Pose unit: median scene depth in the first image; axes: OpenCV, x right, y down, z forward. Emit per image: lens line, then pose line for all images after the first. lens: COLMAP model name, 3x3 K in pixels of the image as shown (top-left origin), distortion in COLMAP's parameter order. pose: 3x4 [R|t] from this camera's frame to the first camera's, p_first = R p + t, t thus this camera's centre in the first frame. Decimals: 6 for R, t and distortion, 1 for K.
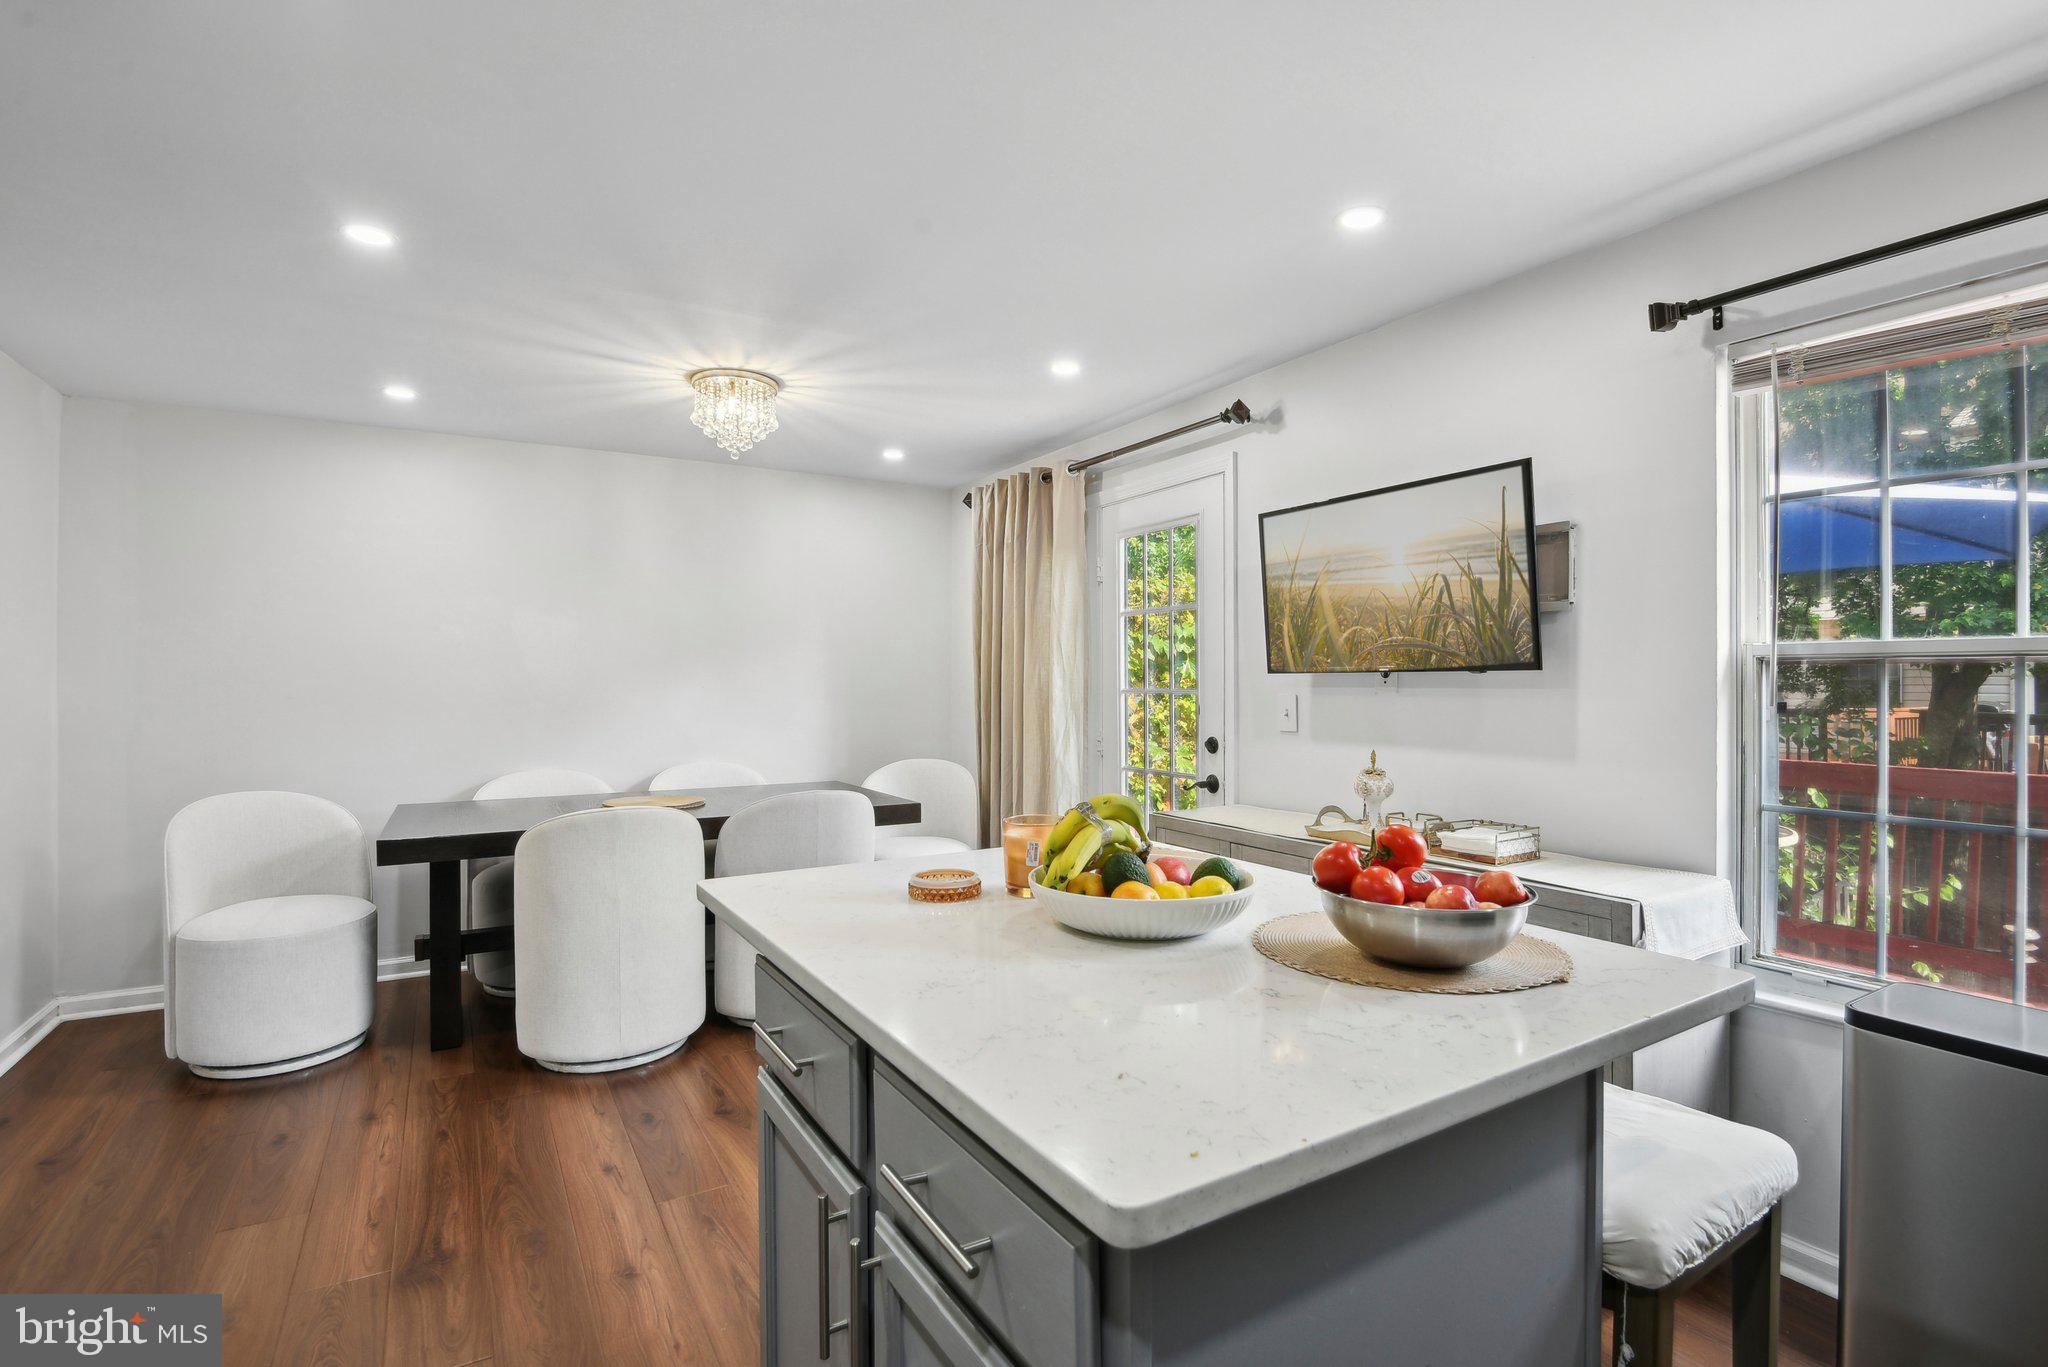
lens RADIAL K [[965.8, 0, 1018.6], [0, 965.8, 686.7], [0, 0, 1]] dist [-0.000996, -0.010687]
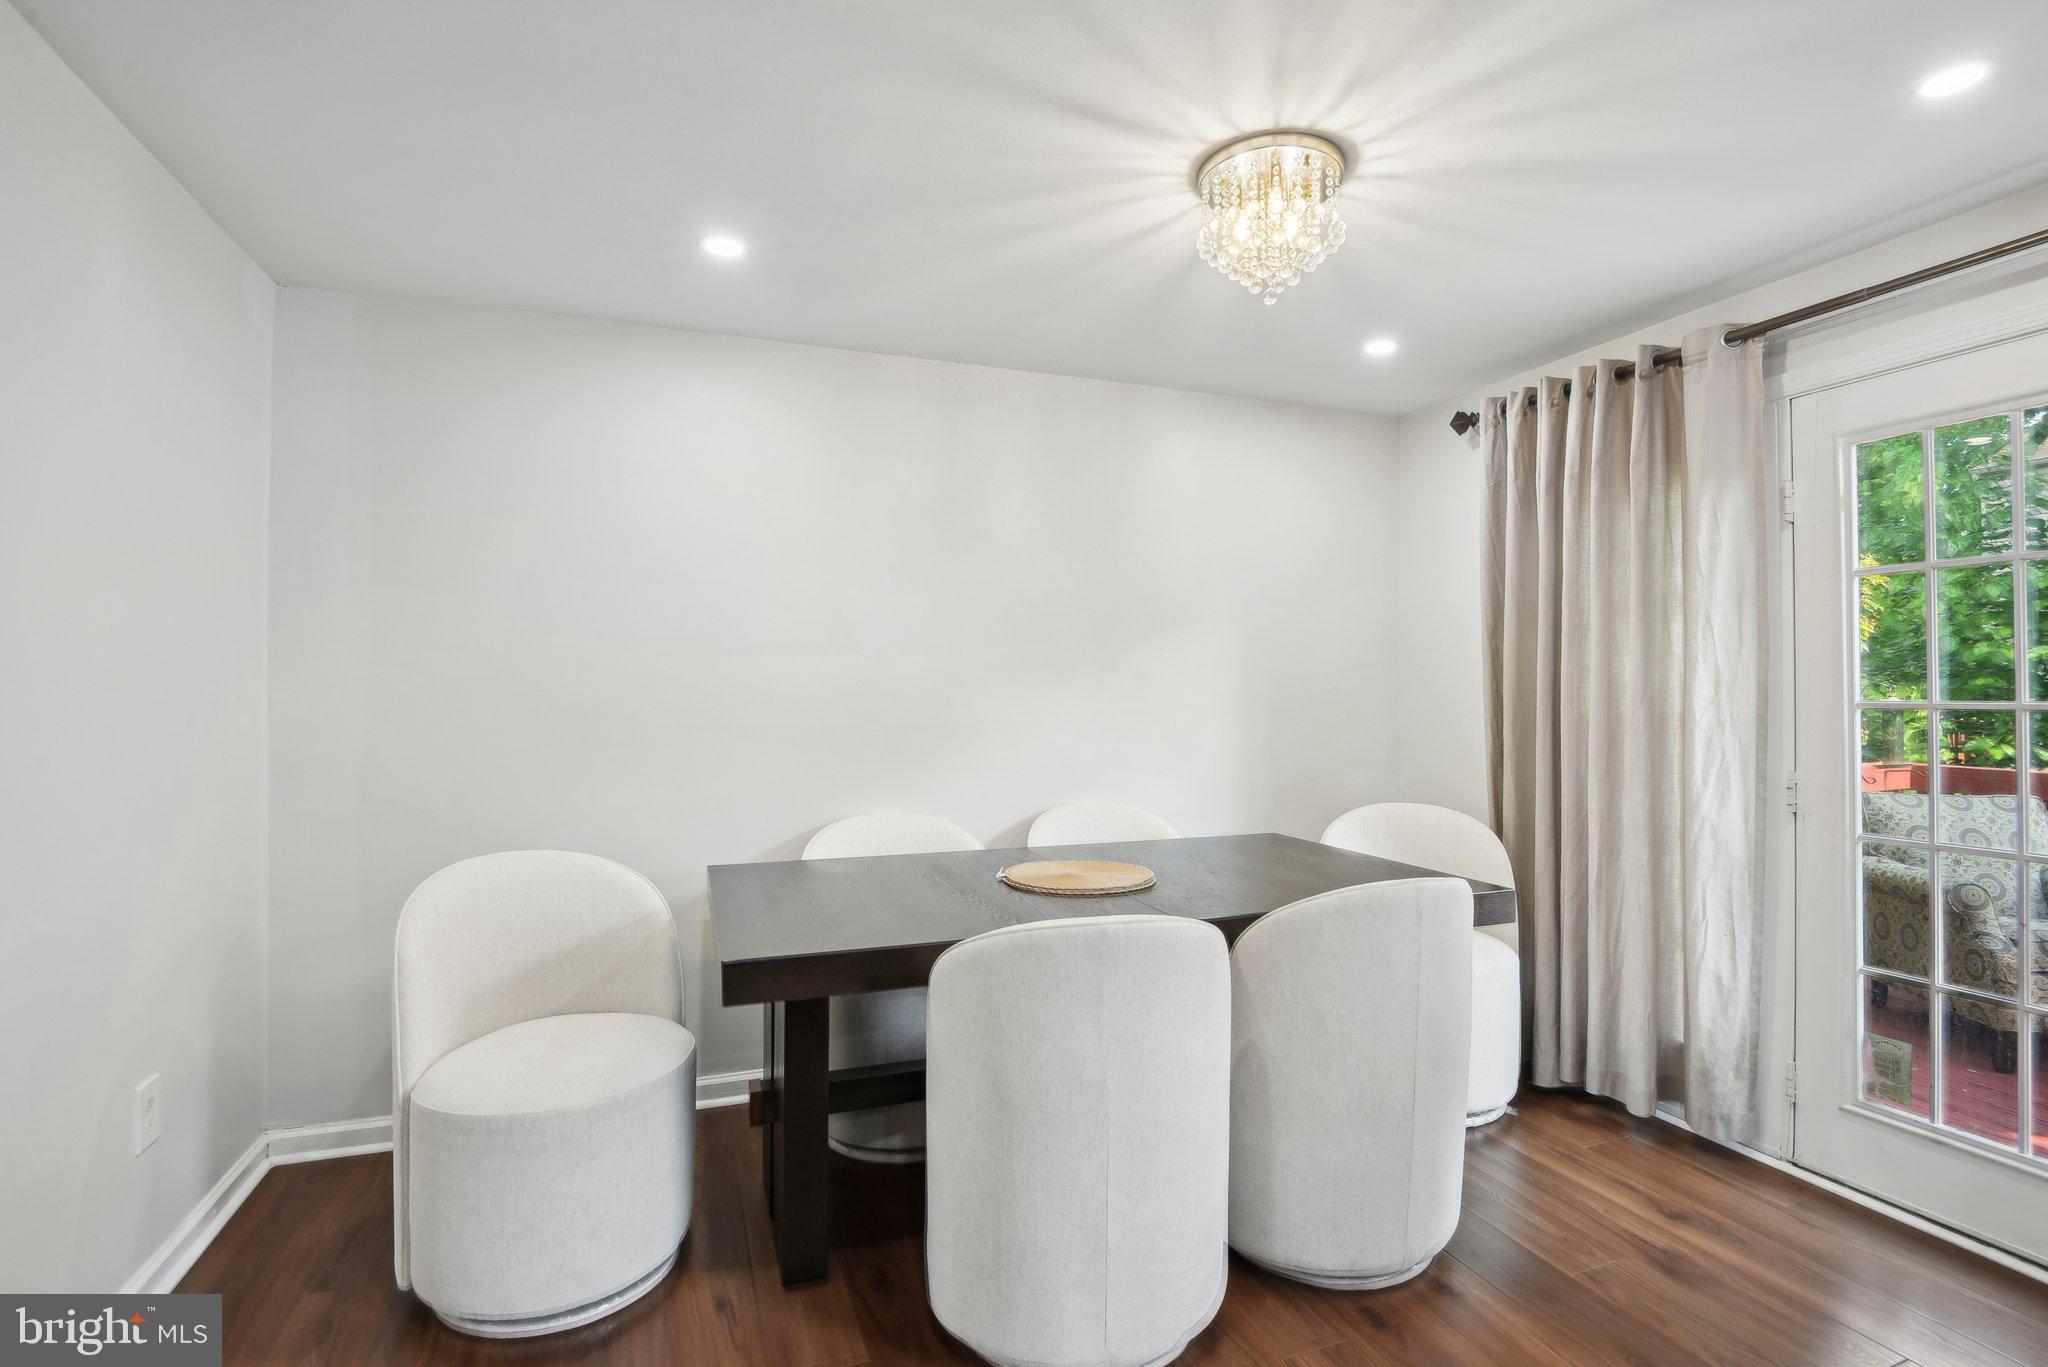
lens RADIAL K [[965.2, 0, 1025.1], [0, 965.2, 694.0], [0, 0, 1]] dist [-0.018774, -0.001068]
pose [[0.985249, 0.000604, -0.171127, -0.328878], [-0.001492, 0.999986, -0.005061, 0.001933], [0.171121, 0.005242, 0.985236, 0.394126]]
